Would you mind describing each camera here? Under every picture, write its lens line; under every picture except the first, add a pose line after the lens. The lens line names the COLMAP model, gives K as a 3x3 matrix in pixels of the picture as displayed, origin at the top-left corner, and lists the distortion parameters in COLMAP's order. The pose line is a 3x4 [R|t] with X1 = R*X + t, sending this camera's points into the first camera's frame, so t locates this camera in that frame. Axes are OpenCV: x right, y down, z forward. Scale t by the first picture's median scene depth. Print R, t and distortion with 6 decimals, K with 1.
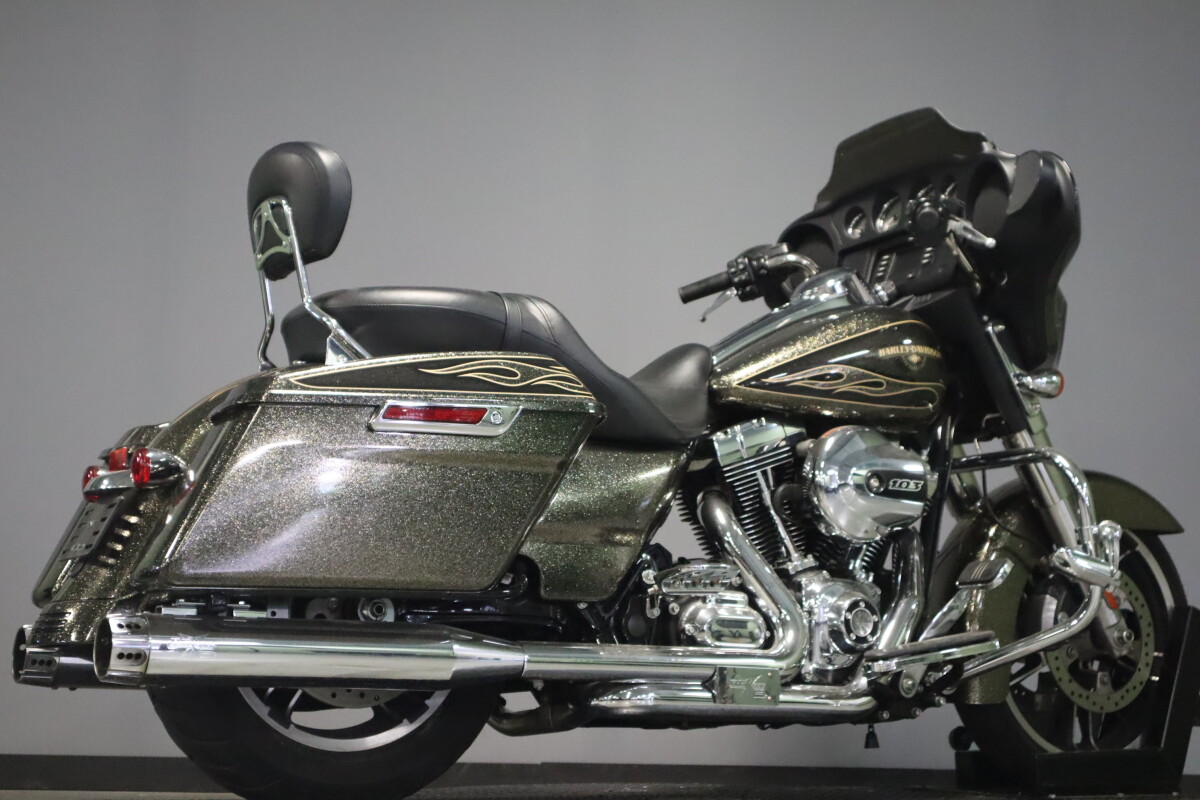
lens RADIAL K [[1878.8, 0, 600.0], [0, 1878.8, 400.0], [0, 0, 1]] dist [-0.045286, 1.868452]
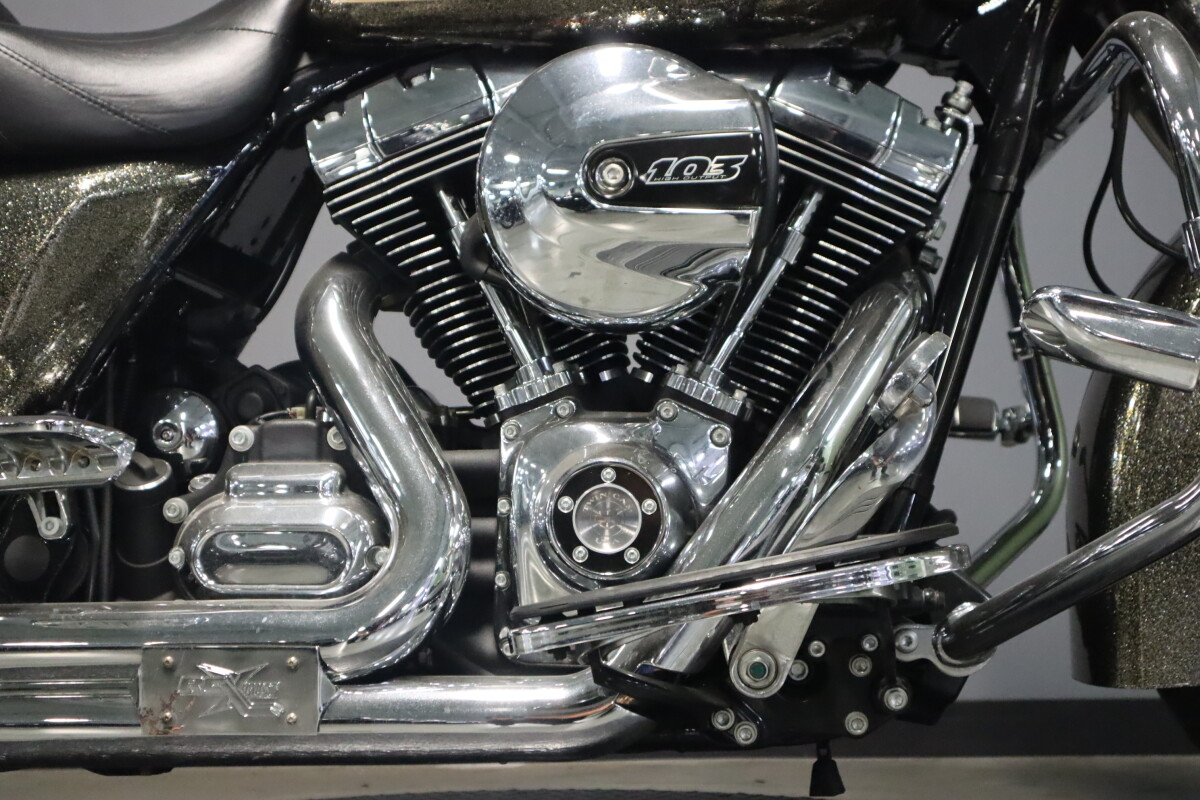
lens RADIAL K [[1878.8, 0, 600.0], [0, 1878.8, 400.0], [0, 0, 1]] dist [-0.045286, 1.868452]
pose [[0.793621, -0.065222, -0.604907, 0.383218], [0.122898, 0.990927, 0.054396, 0.069376], [0.595871, -0.117512, 0.794436, 0.669772]]
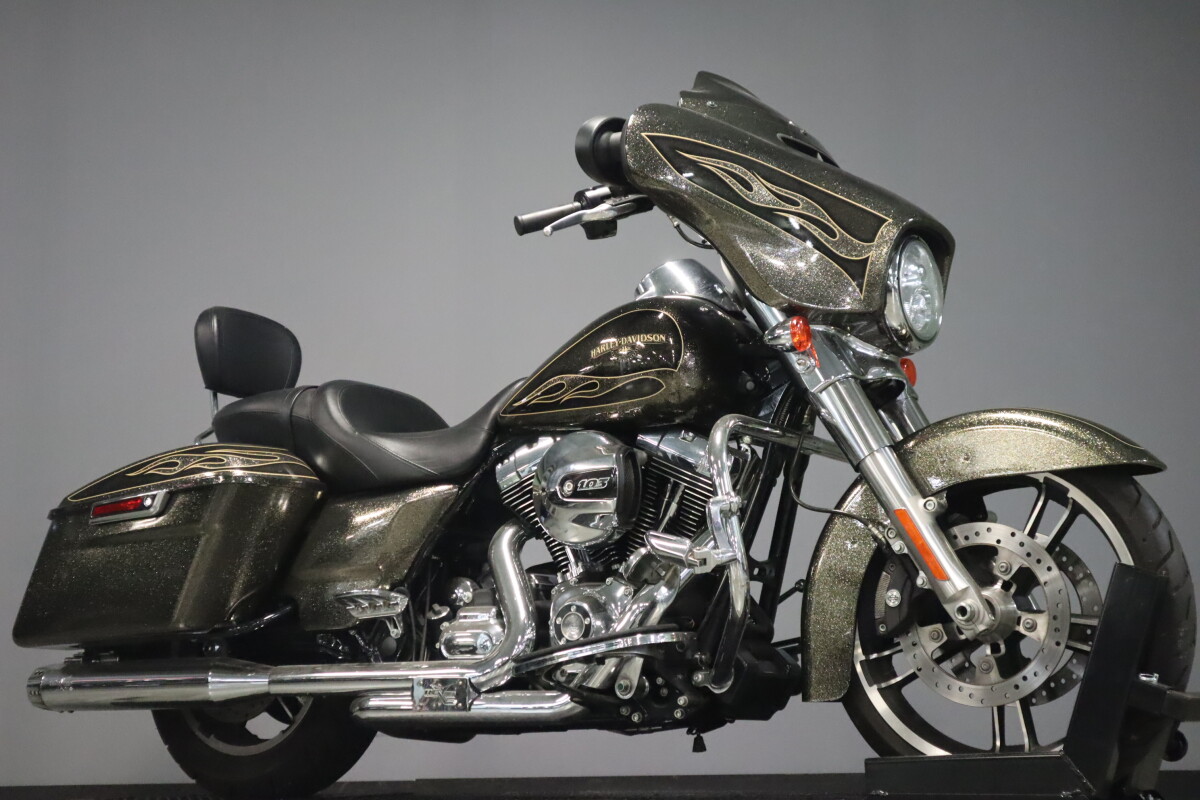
lens RADIAL K [[1878.8, 0, 600.0], [0, 1878.8, 400.0], [0, 0, 1]] dist [-0.045286, 1.868452]
pose [[0.428223, -0.172259, -0.887103, 1.047708], [0.154239, 0.981192, -0.116074, 0.117175], [0.890413, -0.087121, 0.446738, 0.567997]]
